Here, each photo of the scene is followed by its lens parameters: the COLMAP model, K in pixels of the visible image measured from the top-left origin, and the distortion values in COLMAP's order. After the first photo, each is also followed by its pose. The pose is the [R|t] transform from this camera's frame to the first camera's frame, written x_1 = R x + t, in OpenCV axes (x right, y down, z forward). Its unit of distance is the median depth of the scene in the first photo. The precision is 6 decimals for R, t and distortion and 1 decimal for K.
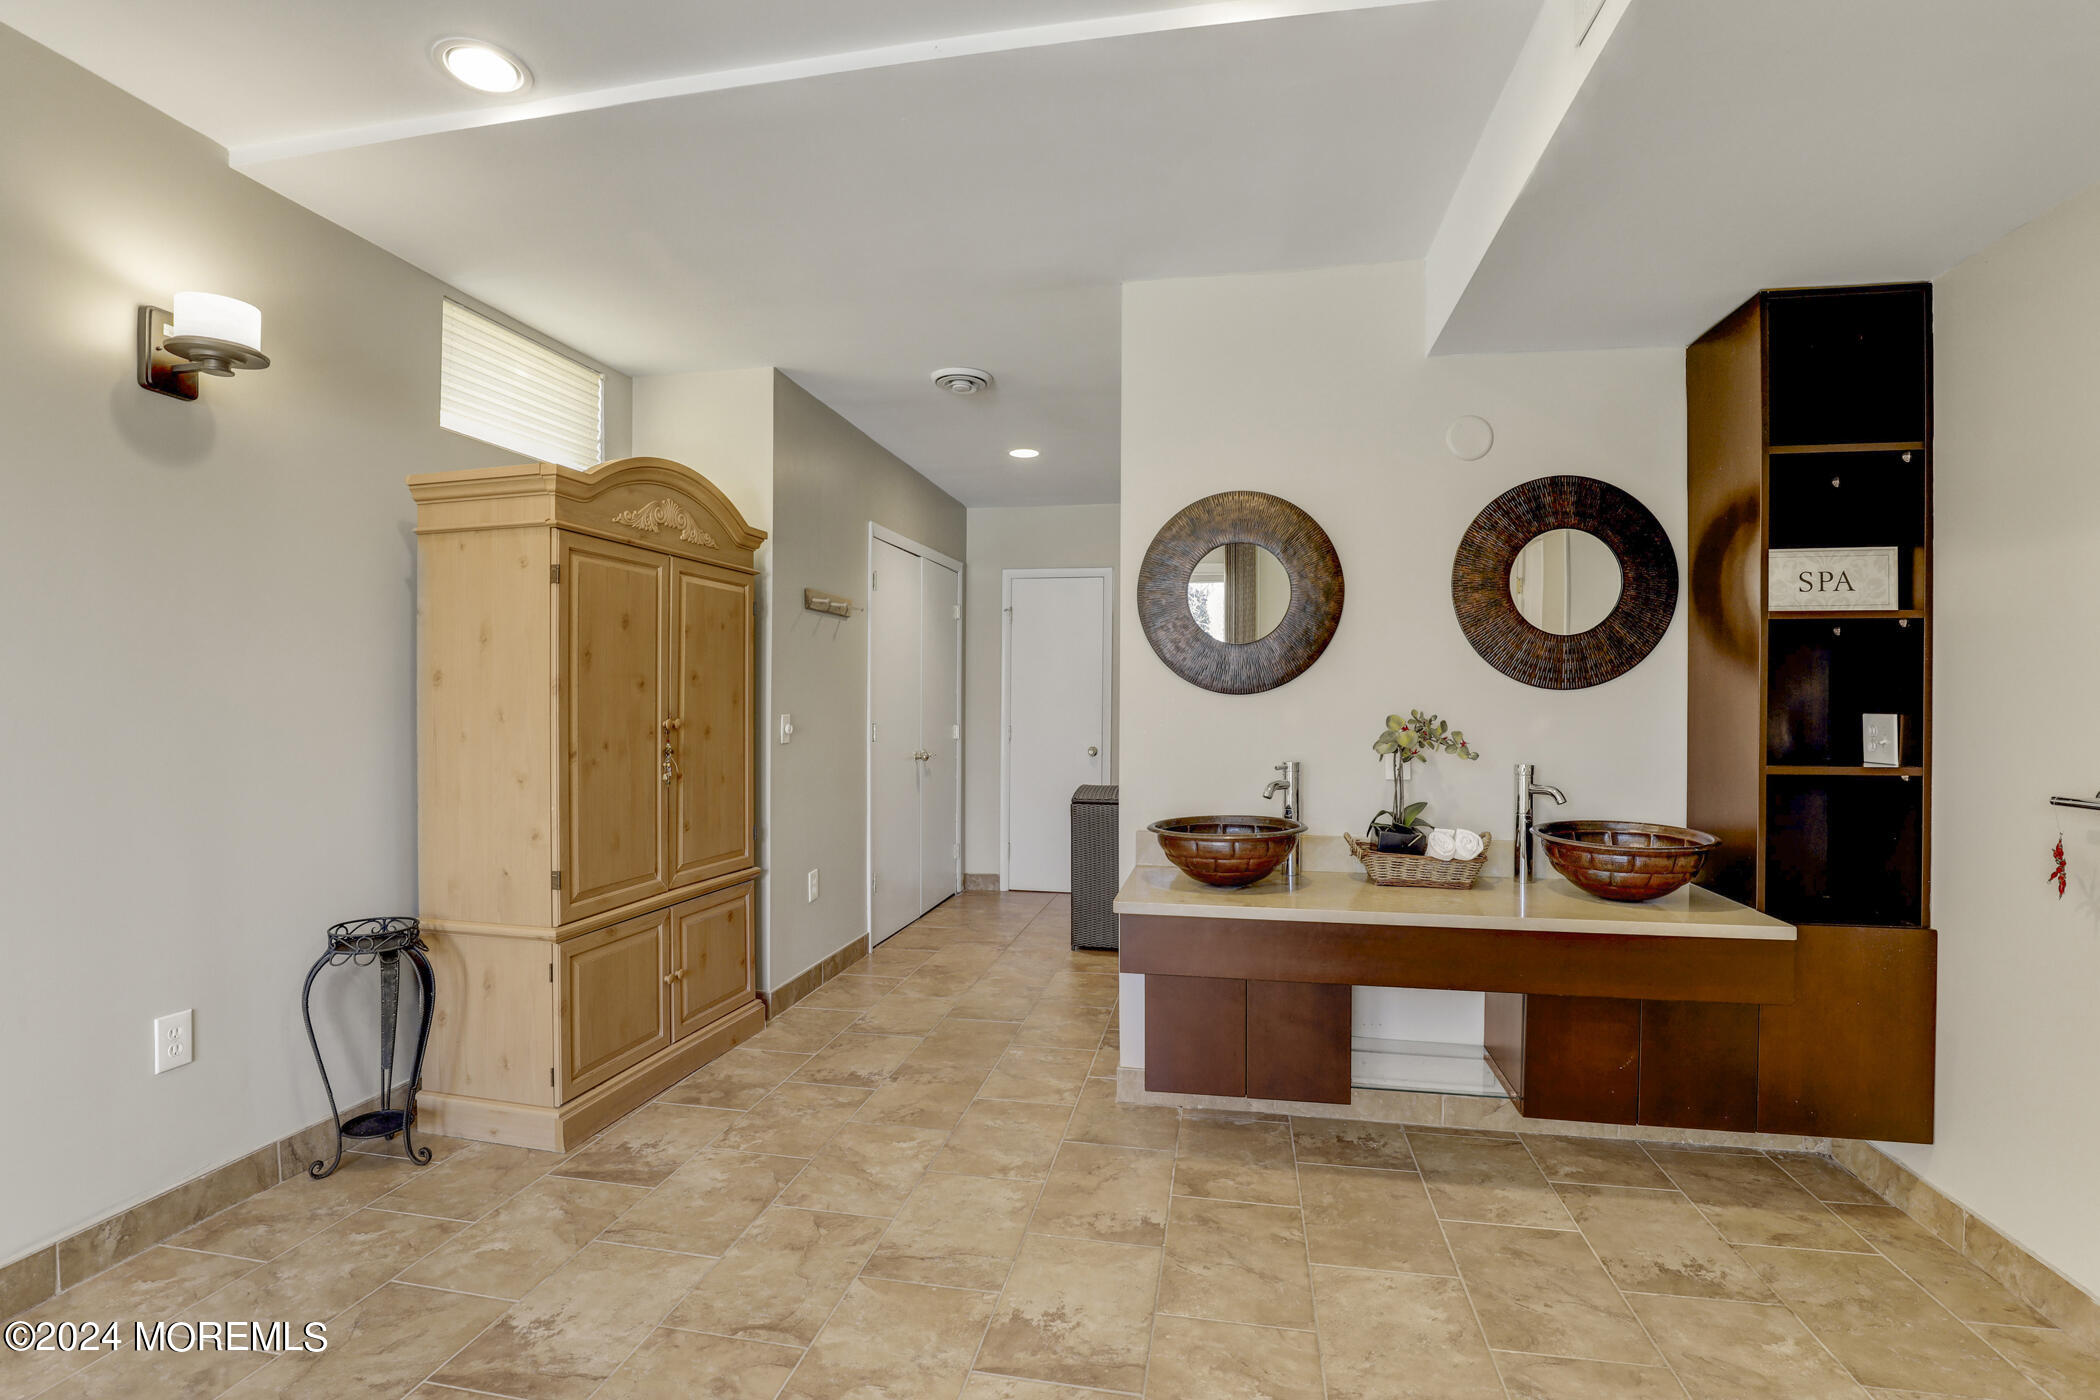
lens RADIAL K [[966.0, 0, 1052.8], [0, 966.0, 698.9], [0, 0, 1]] dist [-0.017574, 0.001797]
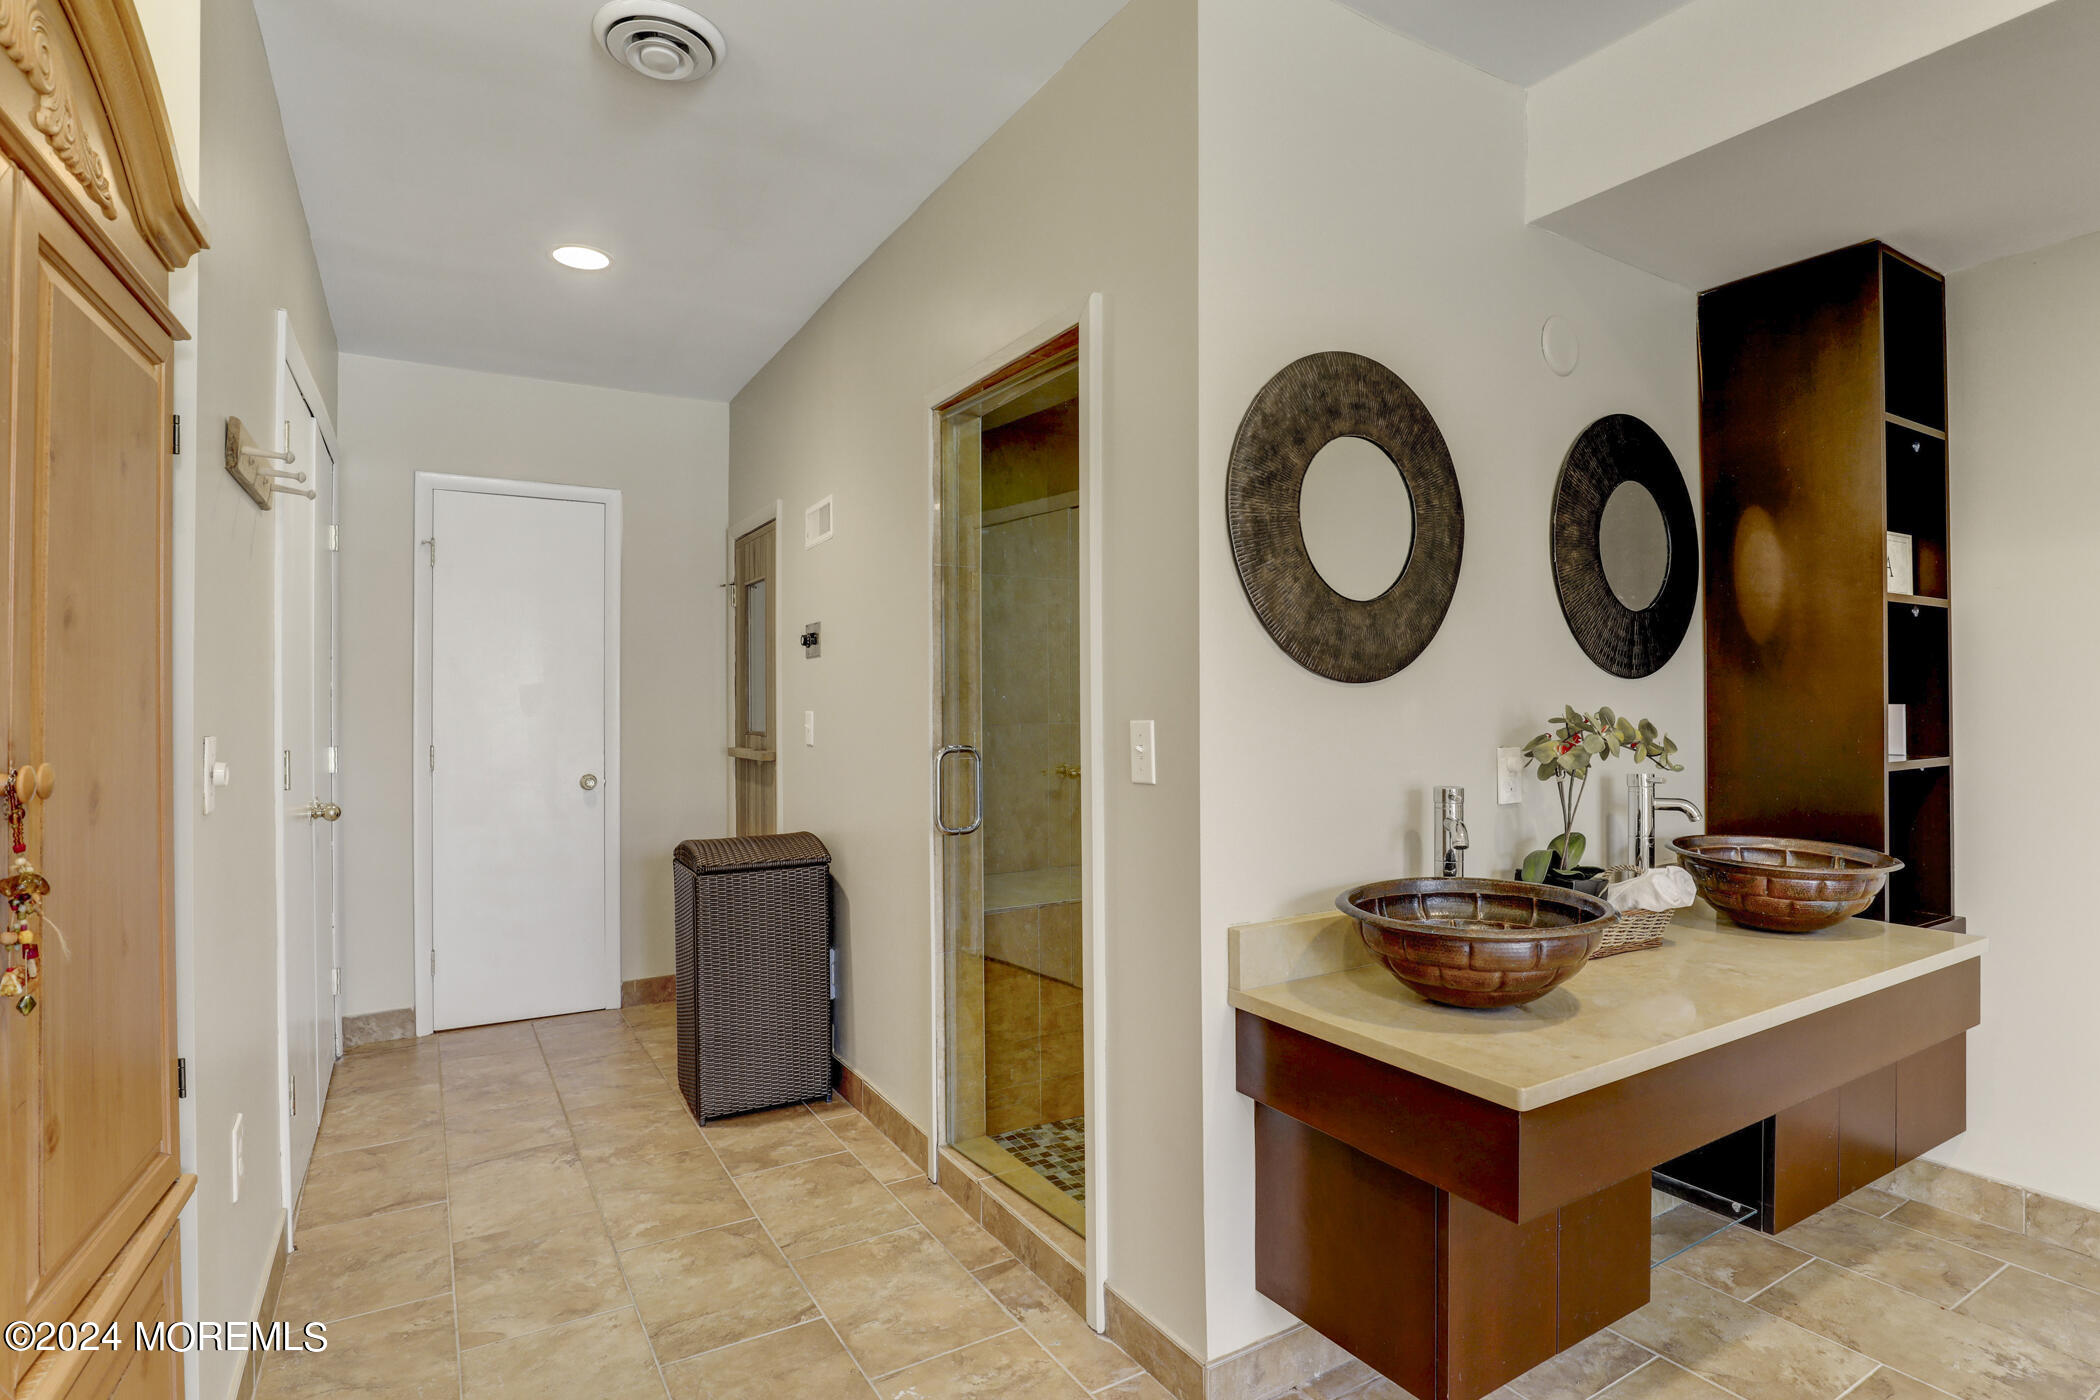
lens RADIAL K [[1049.7, 0, 1048.6], [0, 1049.7, 700.5], [0, 0, 1]] dist [-0.014851, 0.000664]
pose [[0.743357, -0.004693, 0.668879, -0.424232], [0.005212, 0.999986, 0.001224, 0.005230], [-0.668875, 0.002576, 0.743371, 0.668386]]
